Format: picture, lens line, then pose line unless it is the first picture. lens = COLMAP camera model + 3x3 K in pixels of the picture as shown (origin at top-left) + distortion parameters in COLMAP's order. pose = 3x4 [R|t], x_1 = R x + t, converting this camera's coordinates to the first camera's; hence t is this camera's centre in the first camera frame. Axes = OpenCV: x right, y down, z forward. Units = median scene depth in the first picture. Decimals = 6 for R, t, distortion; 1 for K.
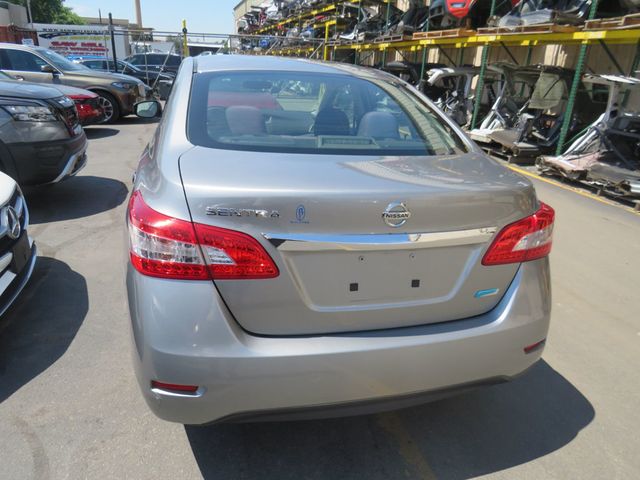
lens RADIAL K [[458.4, 0, 320.0], [0, 458.4, 240.0], [0, 0, 1]] dist [-0.027747, 0.028230]
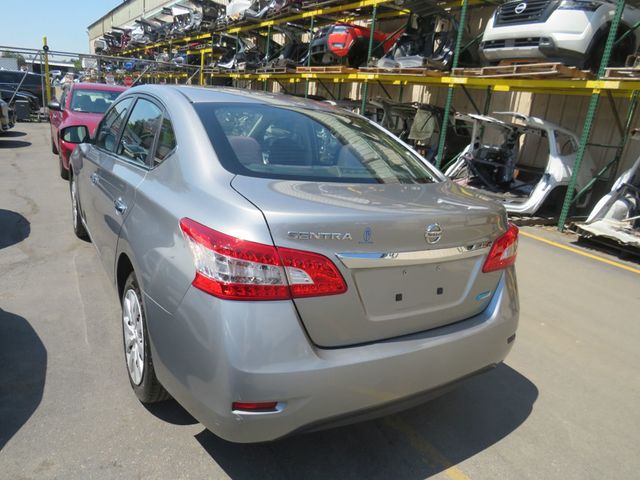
lens RADIAL K [[456.7, 0, 320.0], [0, 456.7, 240.0], [0, 0, 1]] dist [-0.028830, 0.002844]
pose [[0.958552, -0.040595, 0.282010, -0.069085], [0.055712, 0.997396, -0.045792, 0.000189], [-0.279417, 0.059606, 0.958318, -0.008109]]
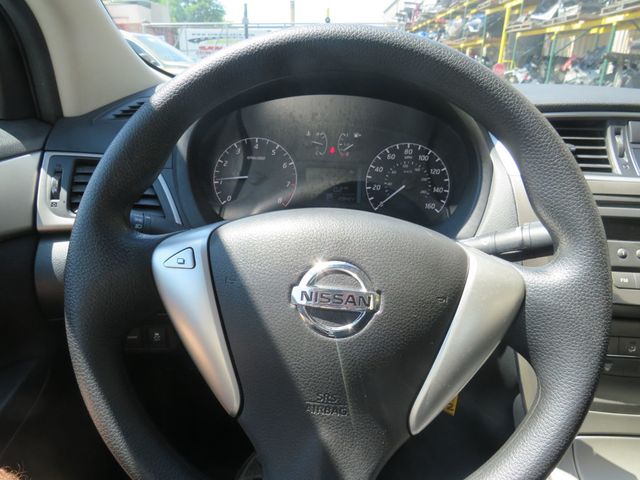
lens RADIAL K [[458.4, 0, 320.0], [0, 458.4, 240.0], [0, 0, 1]] dist [-0.027747, 0.028230]
pose [[0.956933, 0.080660, -0.278877, -0.083663], [-0.084830, 0.996391, -0.002898, -0.104328], [0.277637, 0.026431, 0.960322, 0.380916]]
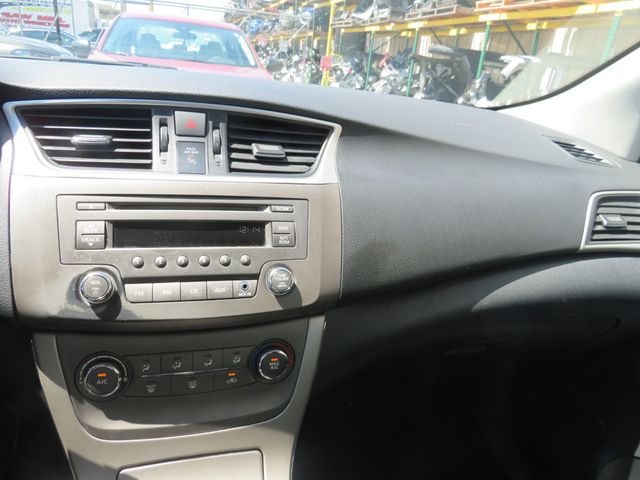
lens RADIAL K [[456.7, 0, 320.0], [0, 456.7, 240.0], [0, 0, 1]] dist [-0.028830, 0.002844]
pose [[0.998318, 0.037668, 0.044070, -0.053201], [-0.037915, 0.999270, 0.004777, -0.108451], [-0.043858, -0.006439, 0.999017, 0.392723]]
